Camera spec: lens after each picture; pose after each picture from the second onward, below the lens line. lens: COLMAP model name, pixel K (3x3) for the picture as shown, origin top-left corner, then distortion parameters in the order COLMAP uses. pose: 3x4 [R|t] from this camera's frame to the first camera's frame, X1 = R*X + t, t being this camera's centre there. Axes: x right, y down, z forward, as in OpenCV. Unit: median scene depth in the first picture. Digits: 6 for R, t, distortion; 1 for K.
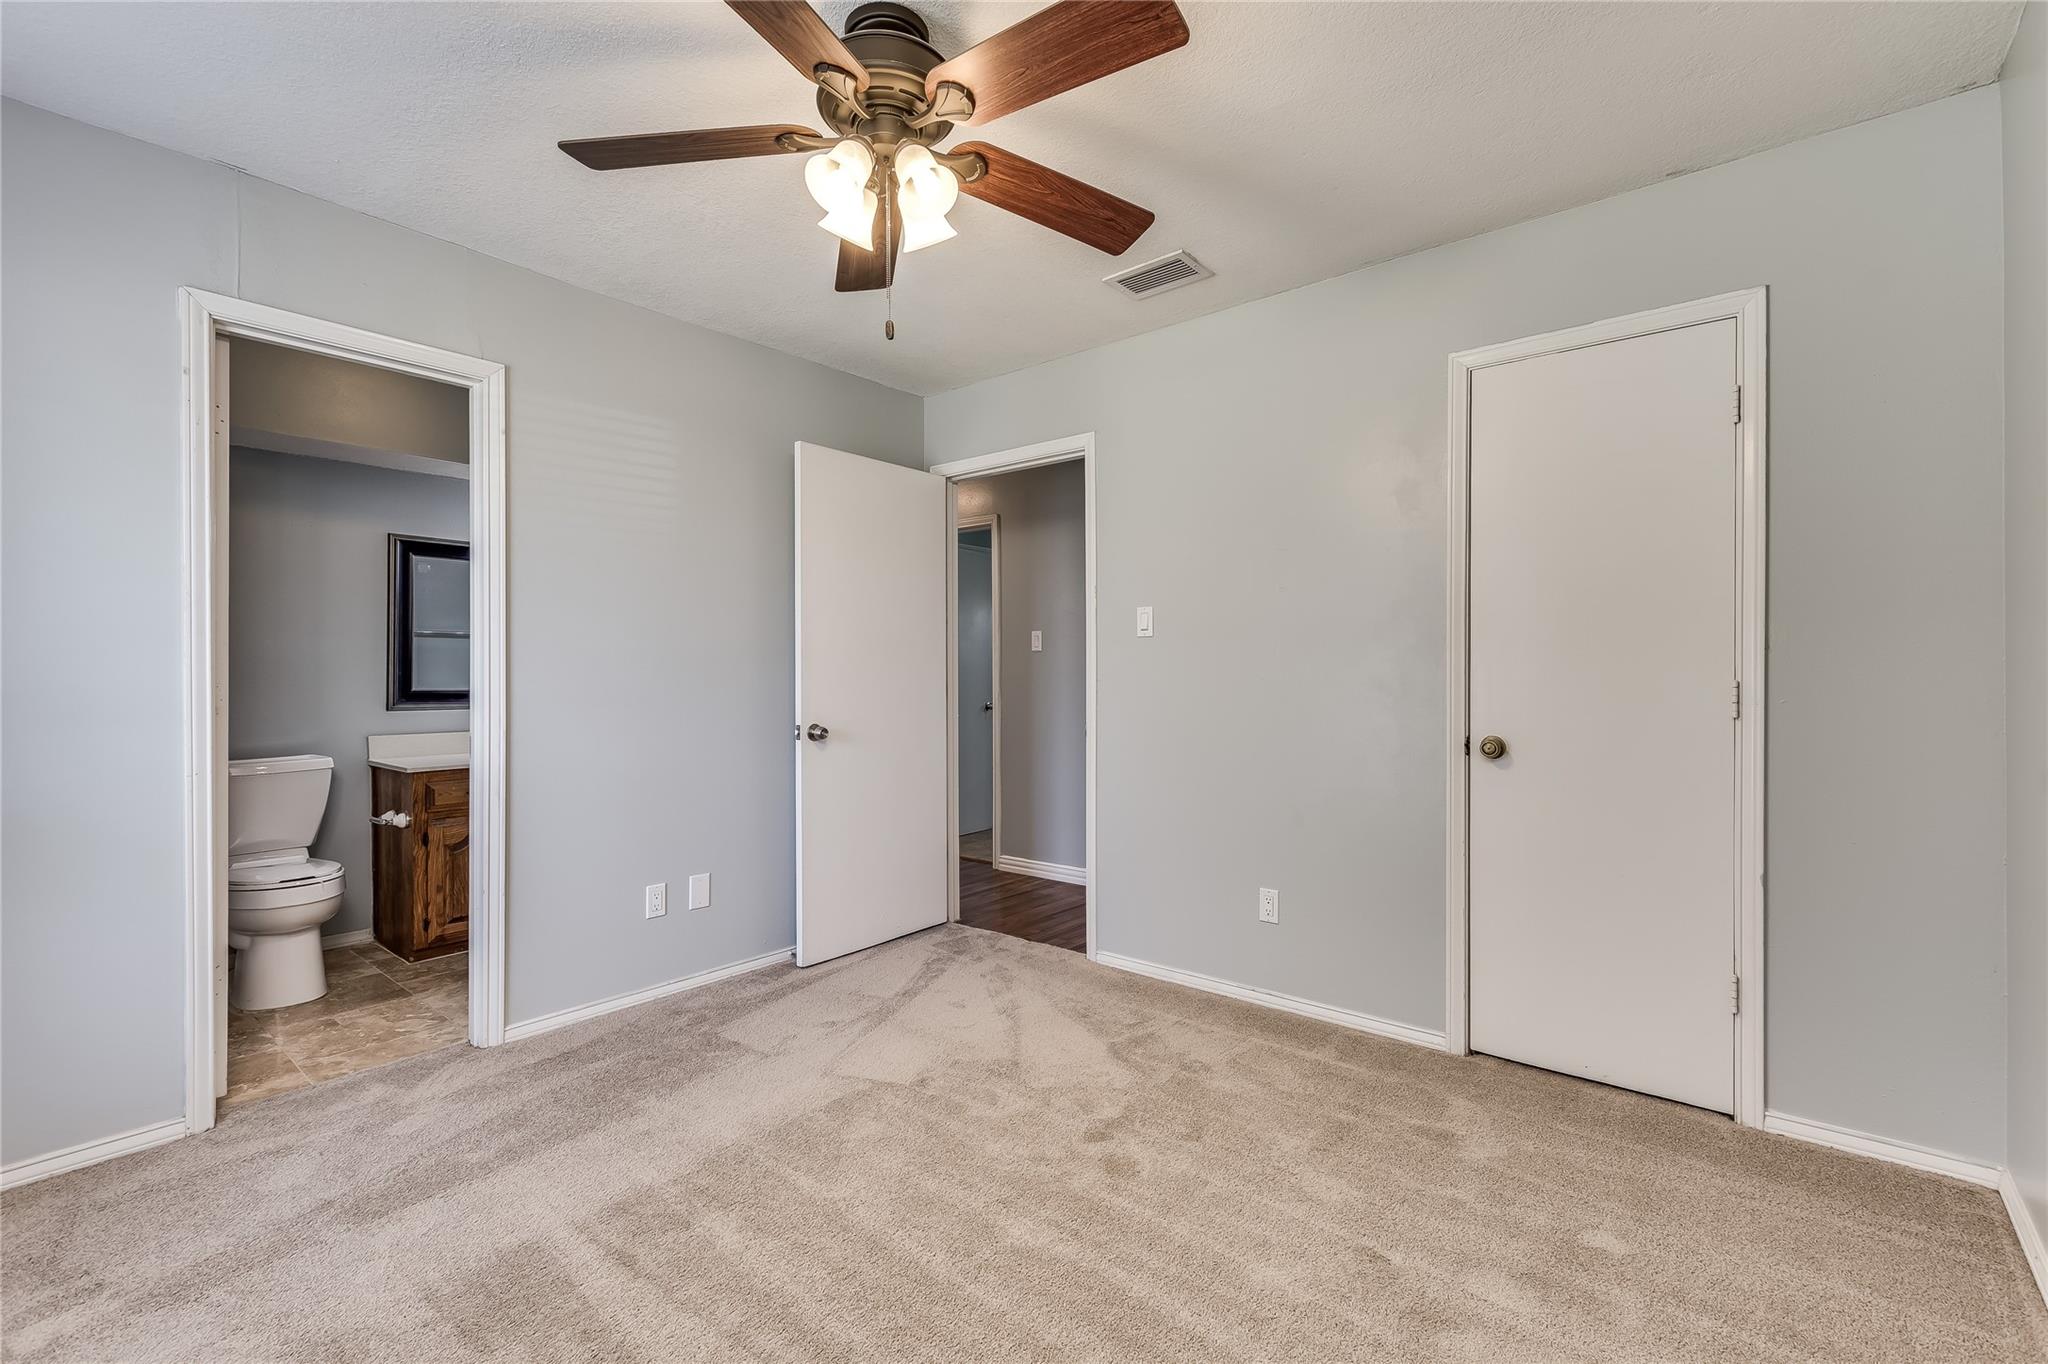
lens RADIAL K [[881.2, 0, 1025.0], [0, 881.2, 681.1], [0, 0, 1]] dist [-0.000935, -0.000791]
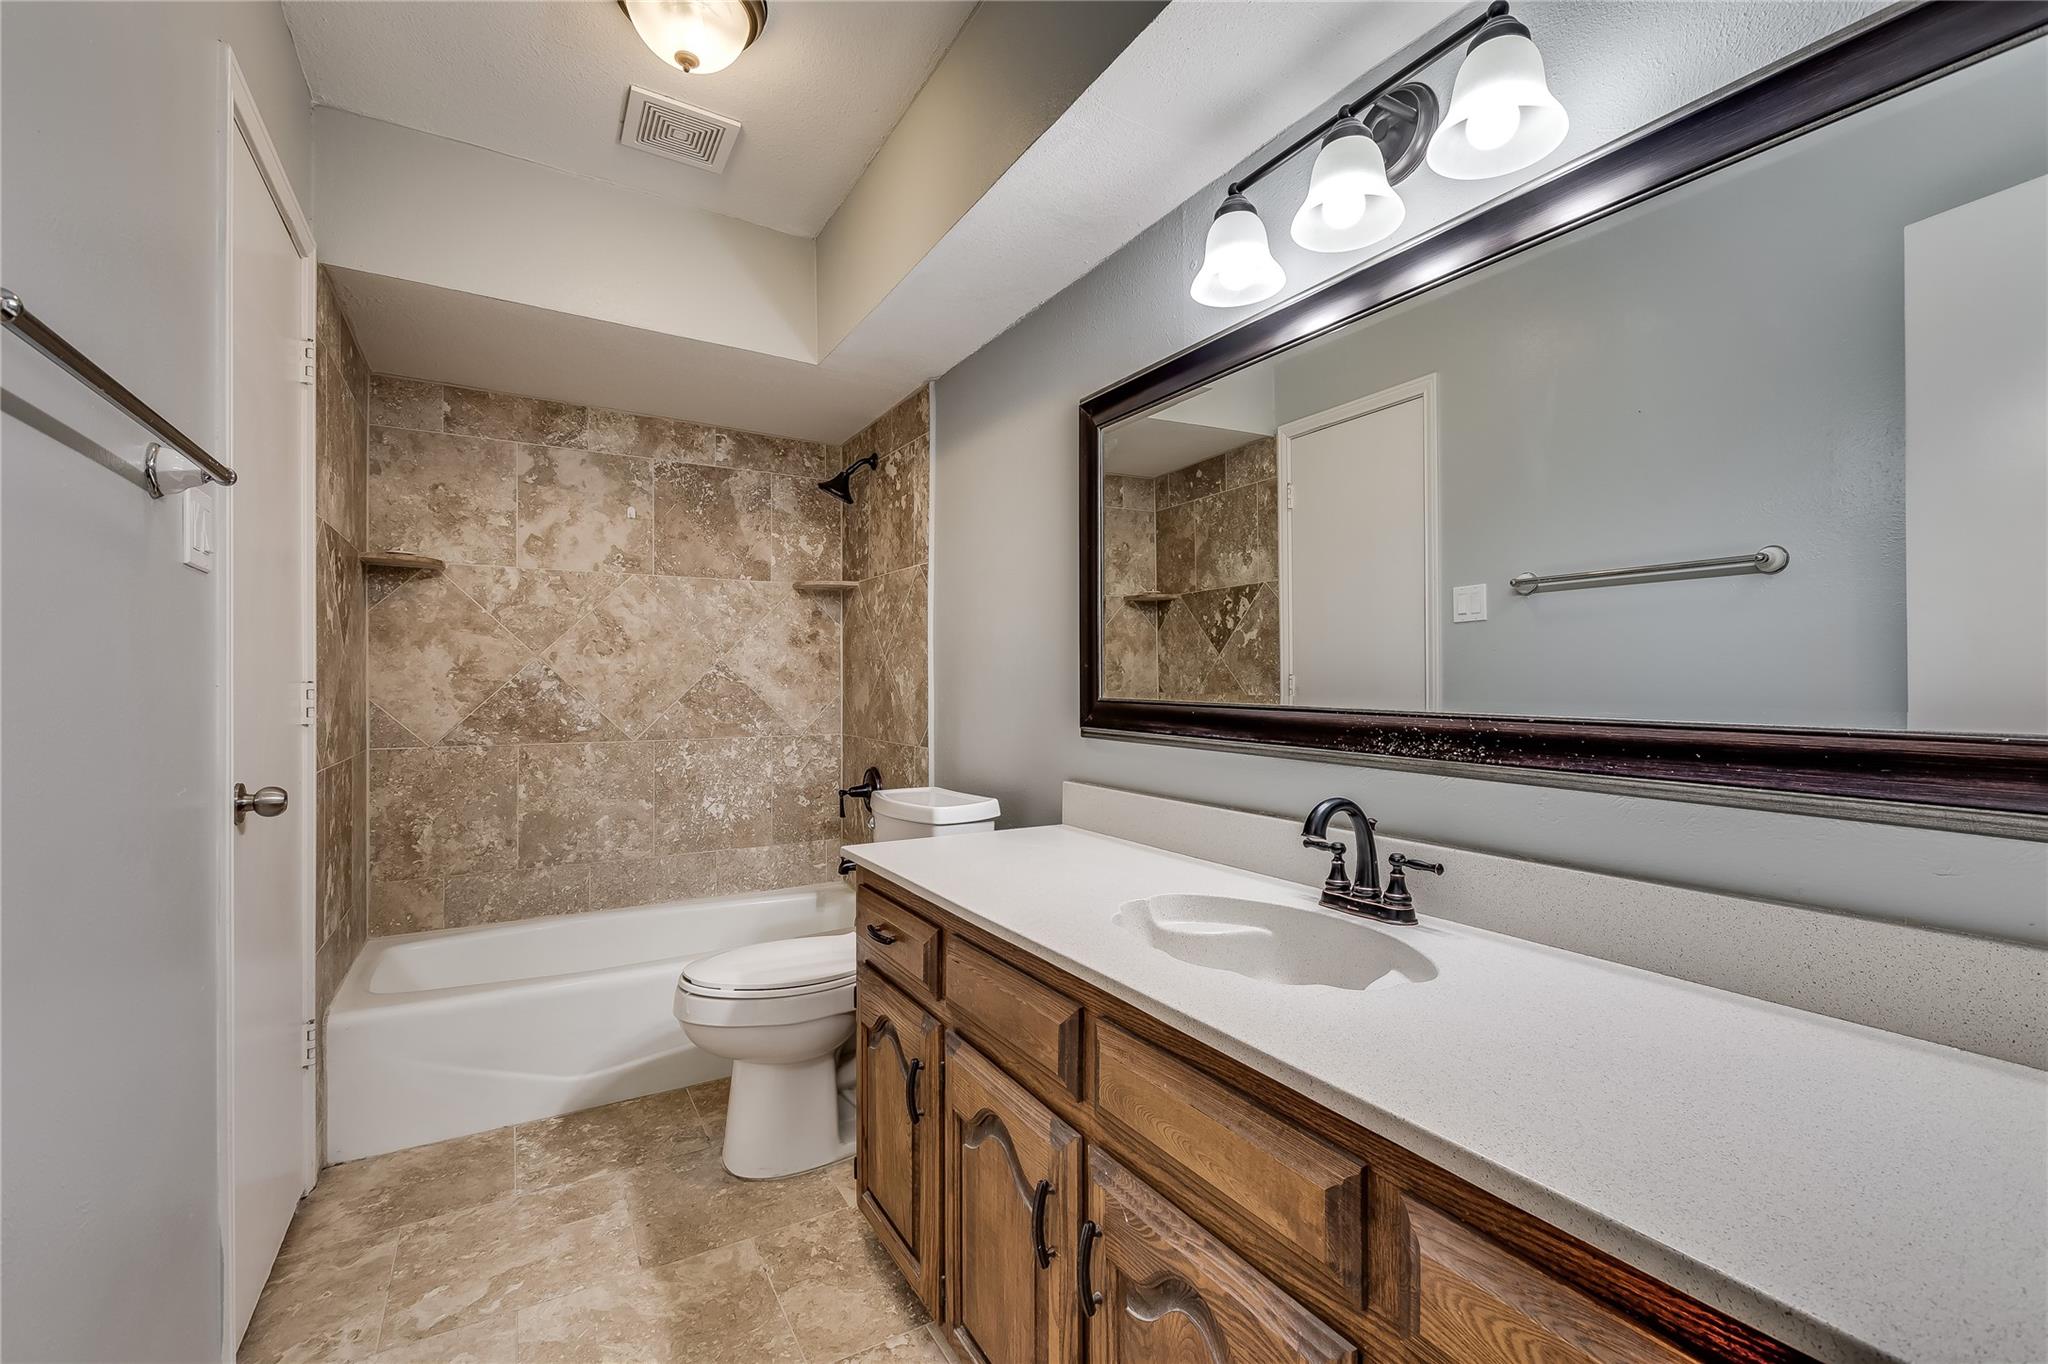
lens RADIAL K [[881.2, 0, 1027.2], [0, 881.2, 682.0], [0, 0, 1]] dist [-0.000935, -0.000791]
pose [[-0.336827, -0.002942, -0.941562, -0.258367], [-0.000426, 0.999995, -0.002972, 0.000660], [0.941566, -0.000600, -0.336827, 1.348086]]
